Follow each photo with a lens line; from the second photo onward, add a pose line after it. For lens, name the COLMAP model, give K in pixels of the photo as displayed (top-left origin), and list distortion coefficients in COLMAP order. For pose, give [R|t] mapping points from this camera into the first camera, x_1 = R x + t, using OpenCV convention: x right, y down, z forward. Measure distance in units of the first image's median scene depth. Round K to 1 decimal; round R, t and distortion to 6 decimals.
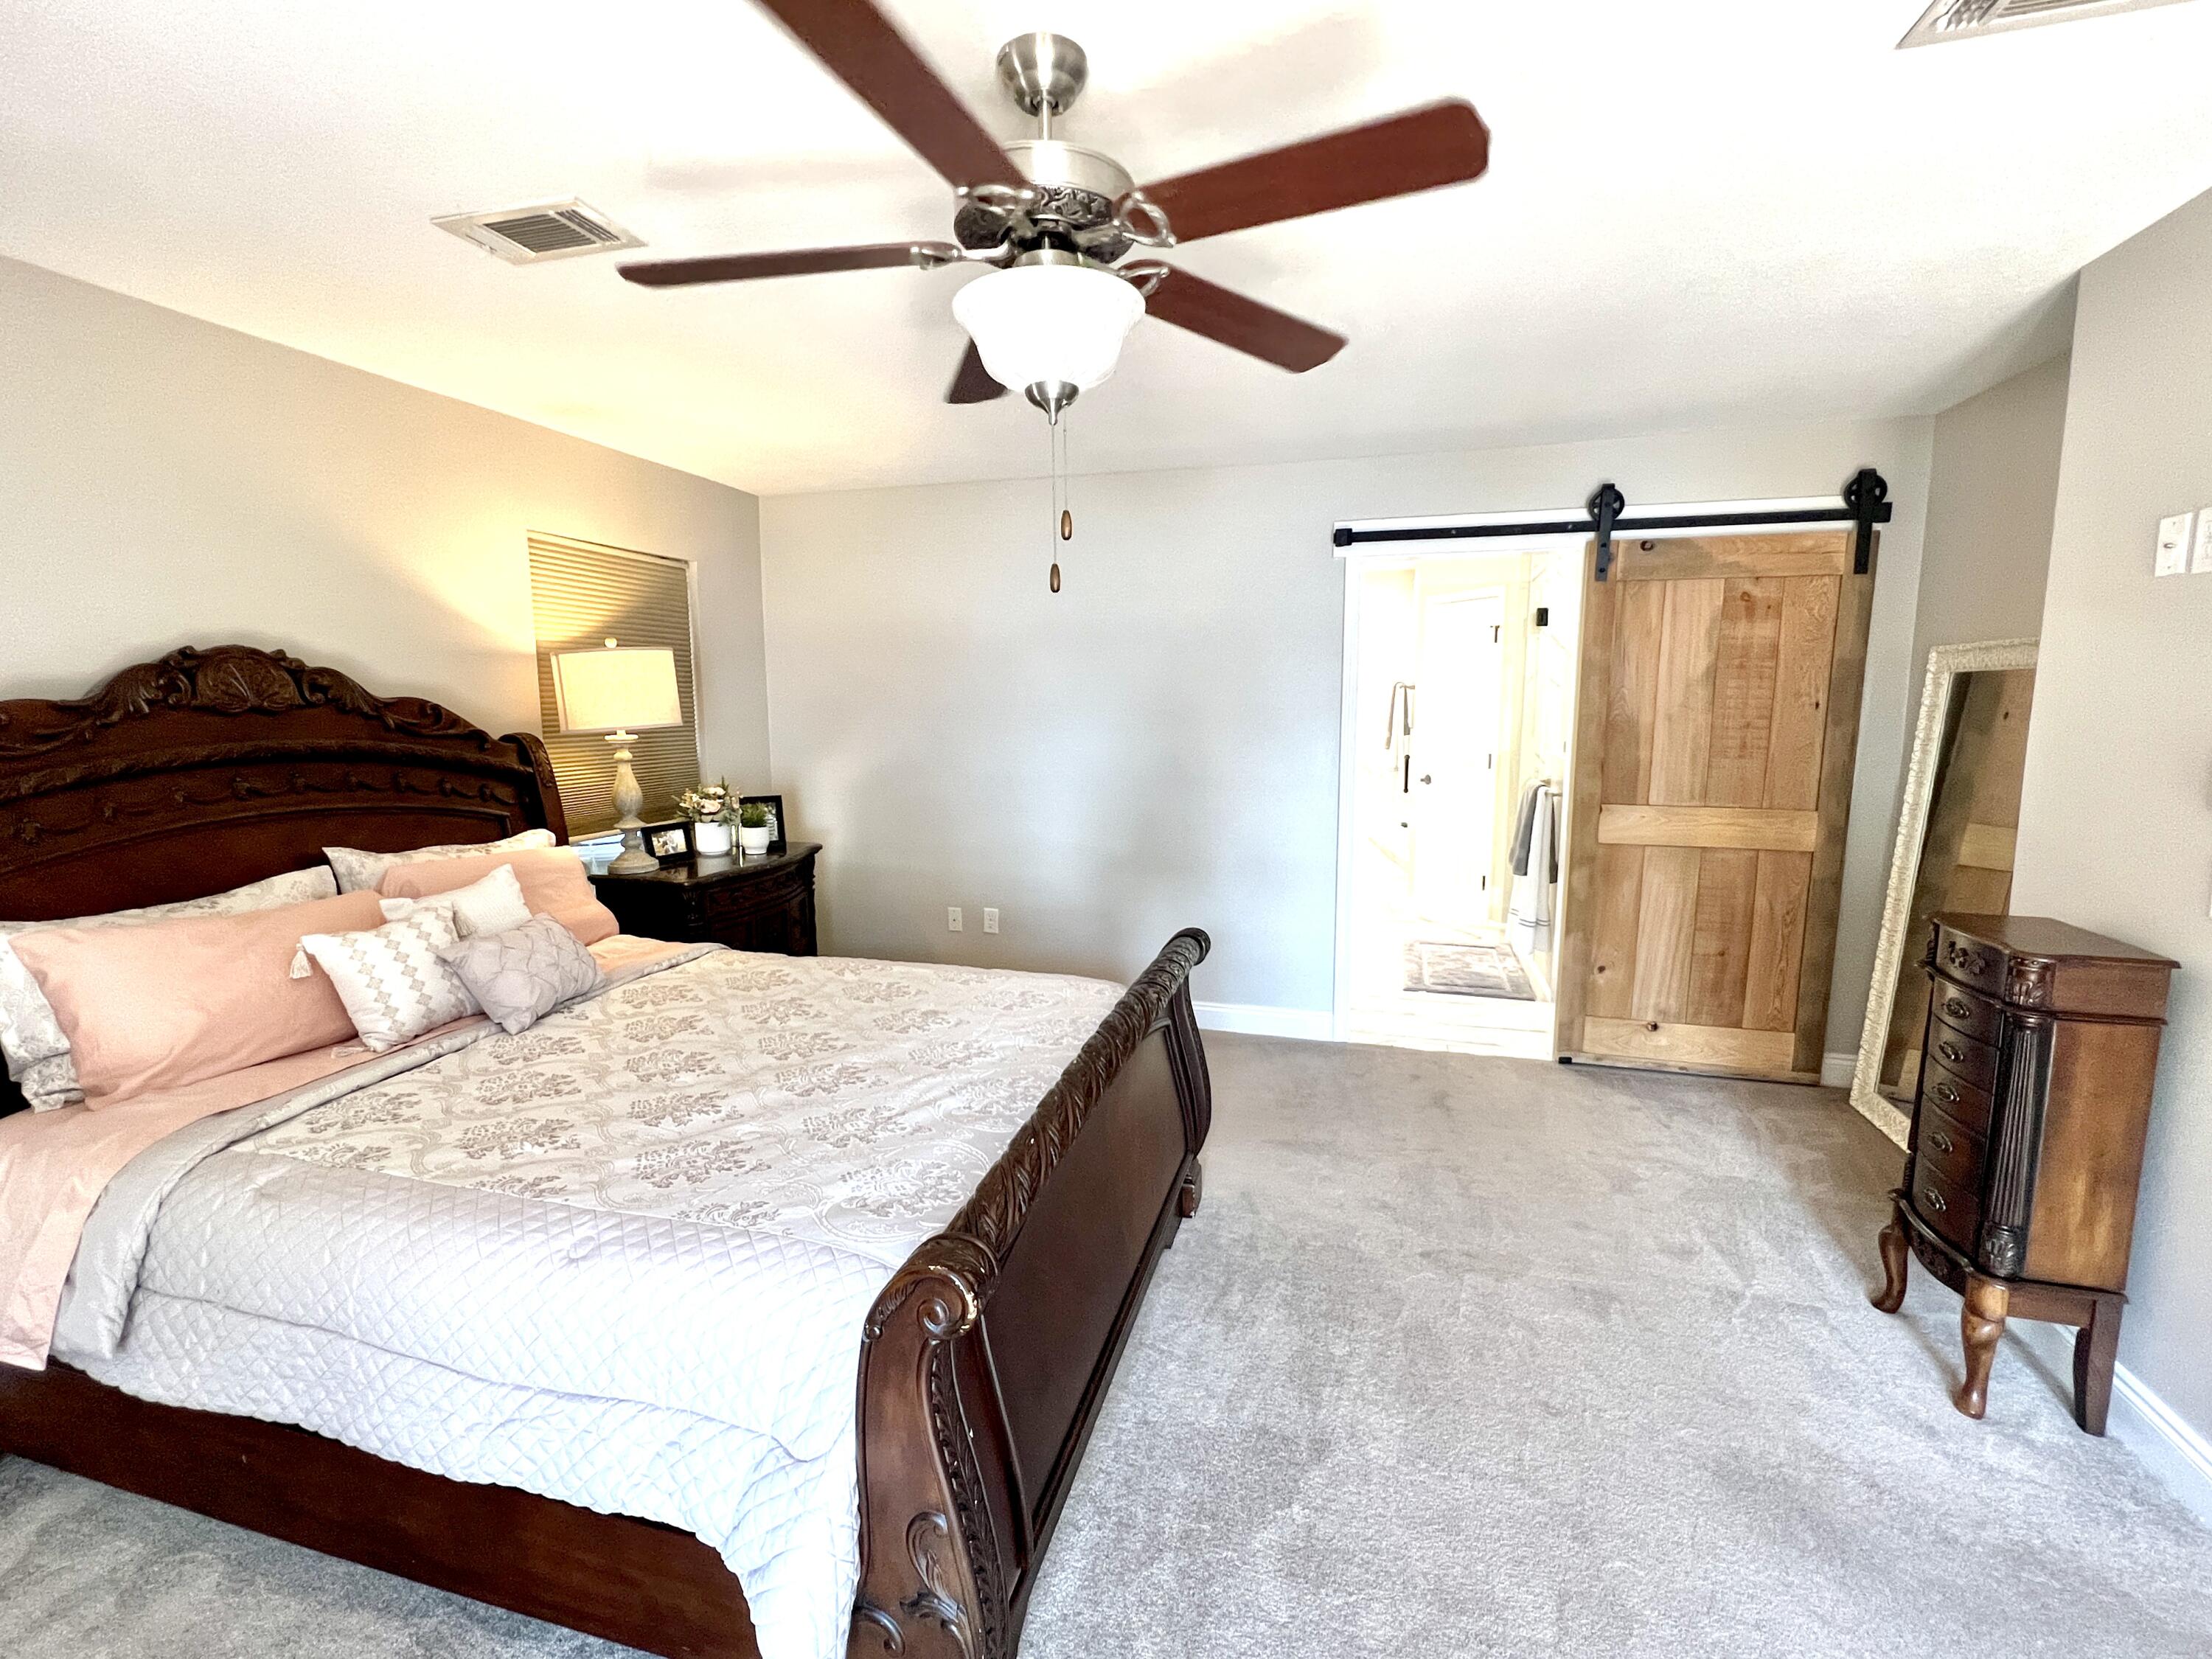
lens RADIAL K [[962.2, 0, 1108.6], [0, 962.2, 831.7], [0, 0, 1]] dist [-0.001077, -0.000121]
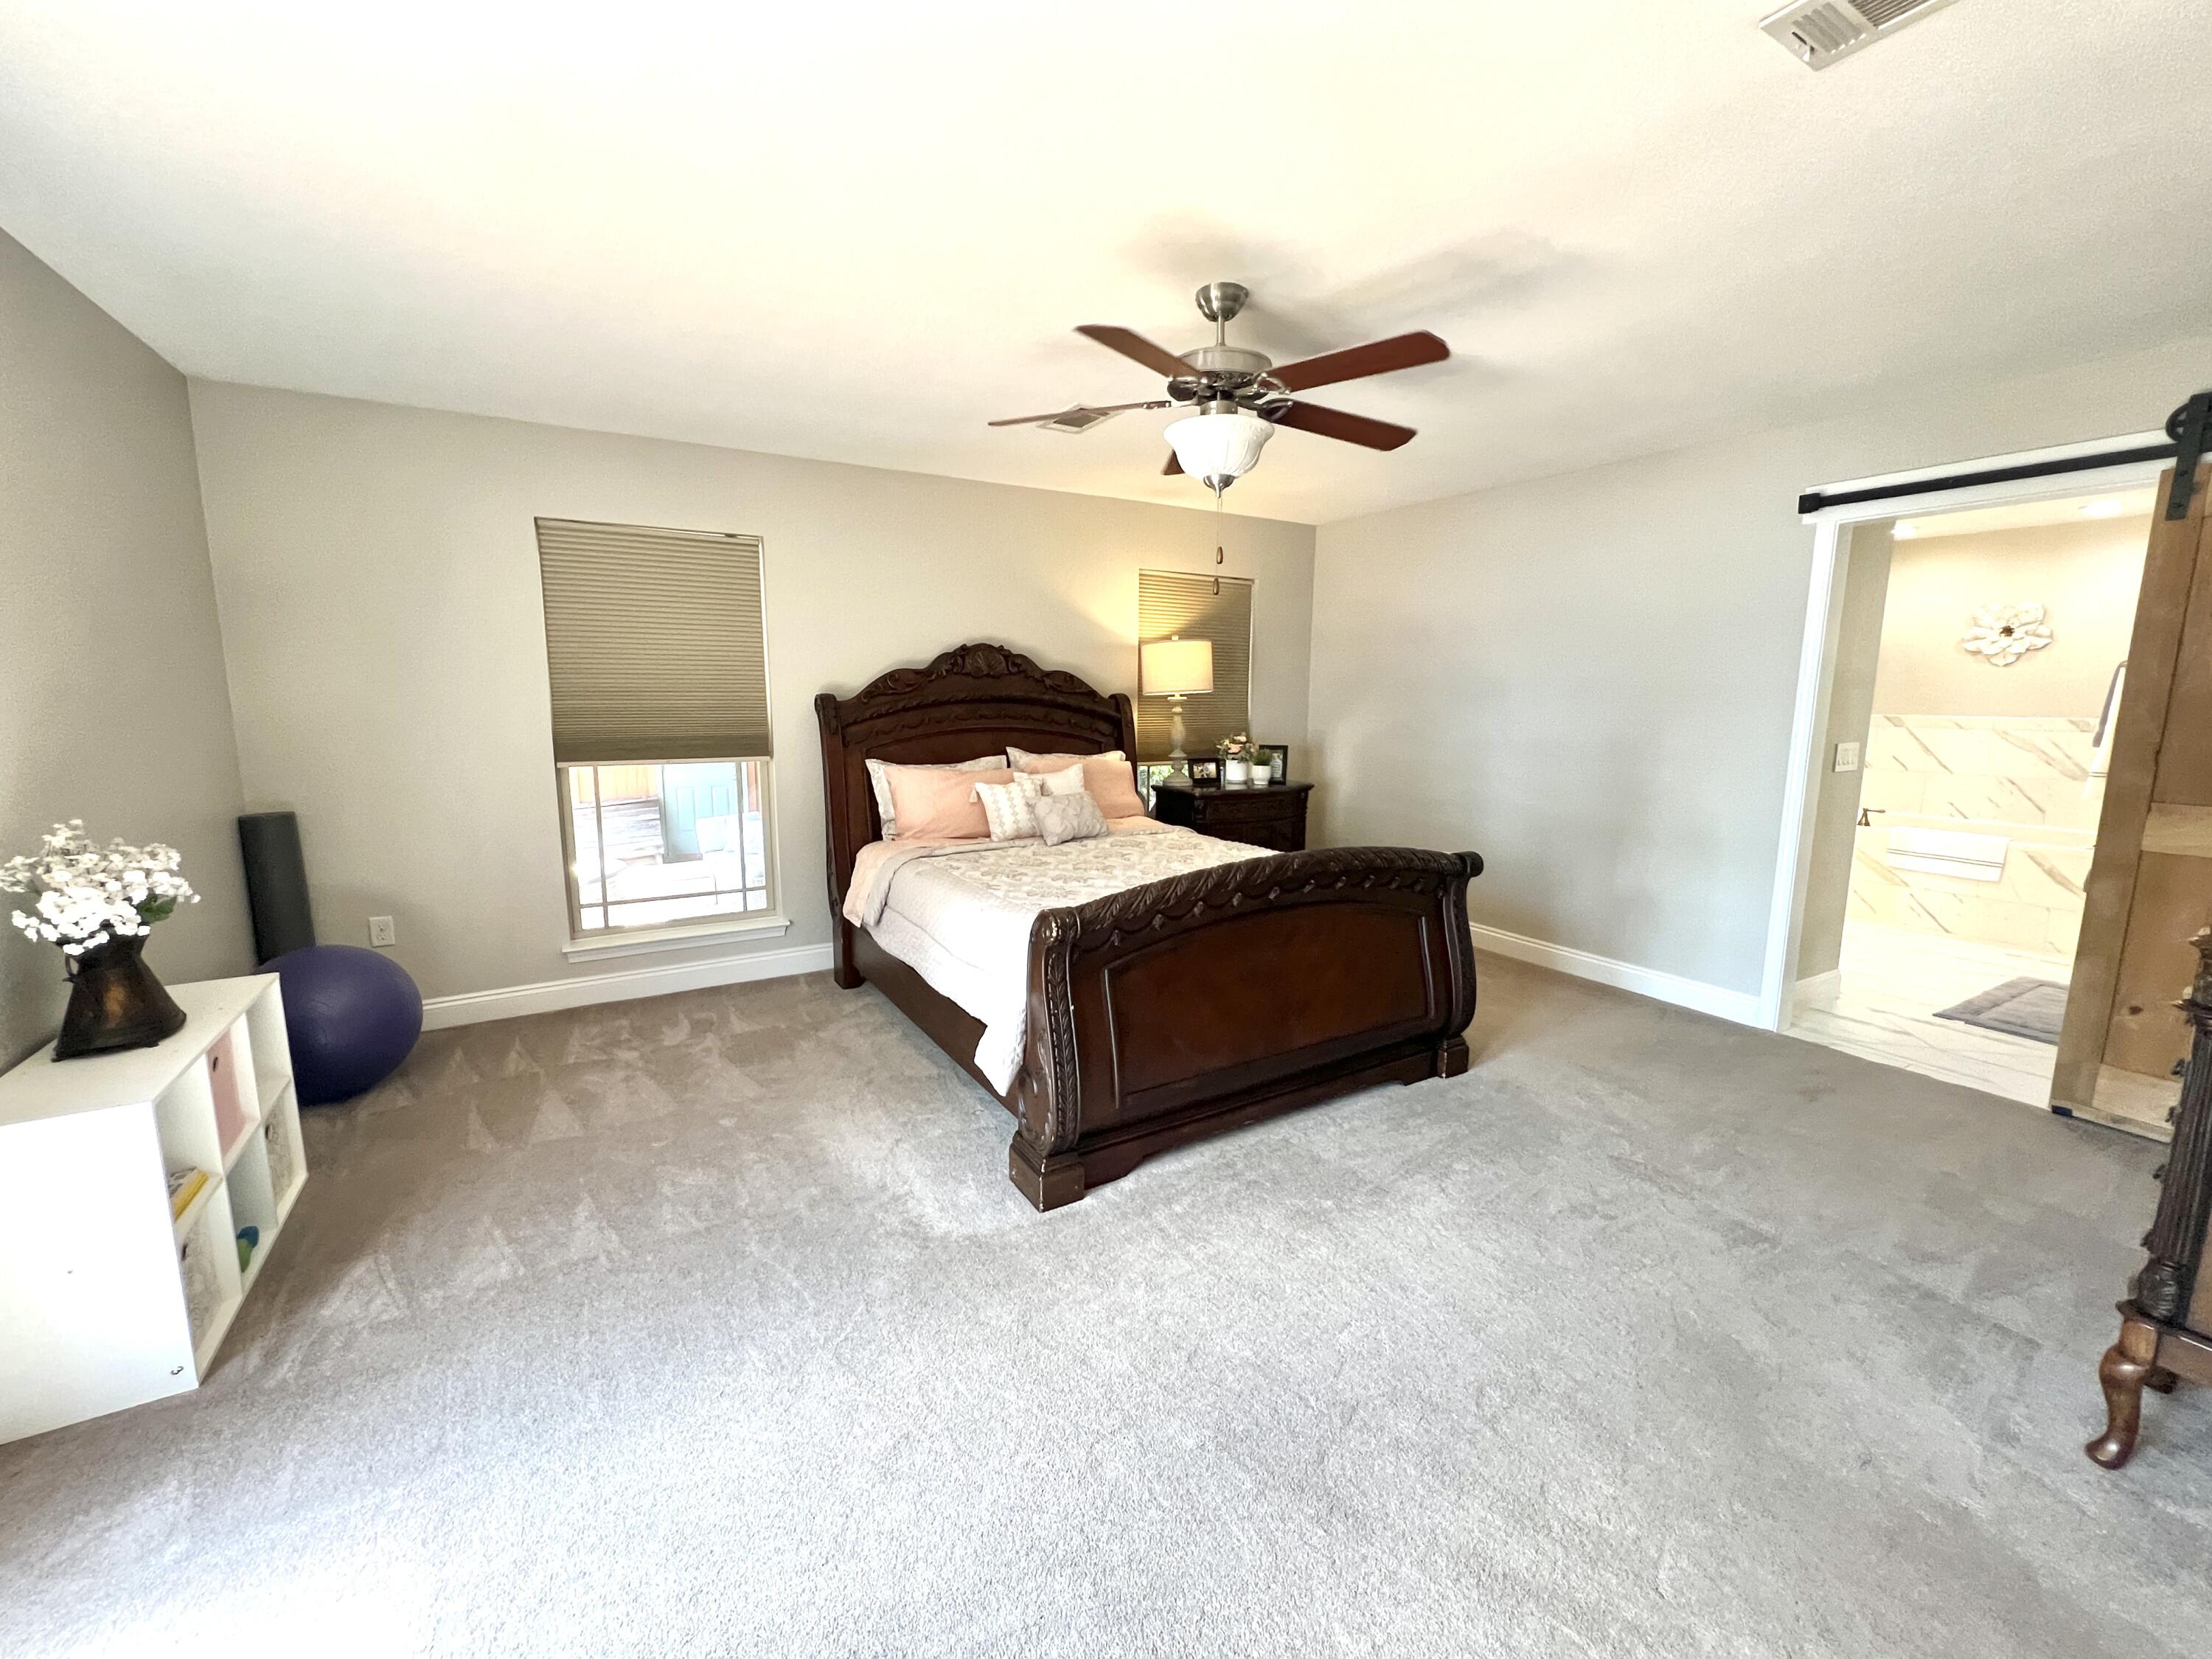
lens RADIAL K [[891.6, 0, 1103.7], [0, 891.6, 826.3], [0, 0, 1]] dist [-0.000919, 0.000135]
pose [[0.729830, 0.110869, -0.674579, 0.452285], [-0.103123, 0.993325, 0.051686, 0.051000], [0.675806, 0.031843, 0.736391, -0.150914]]
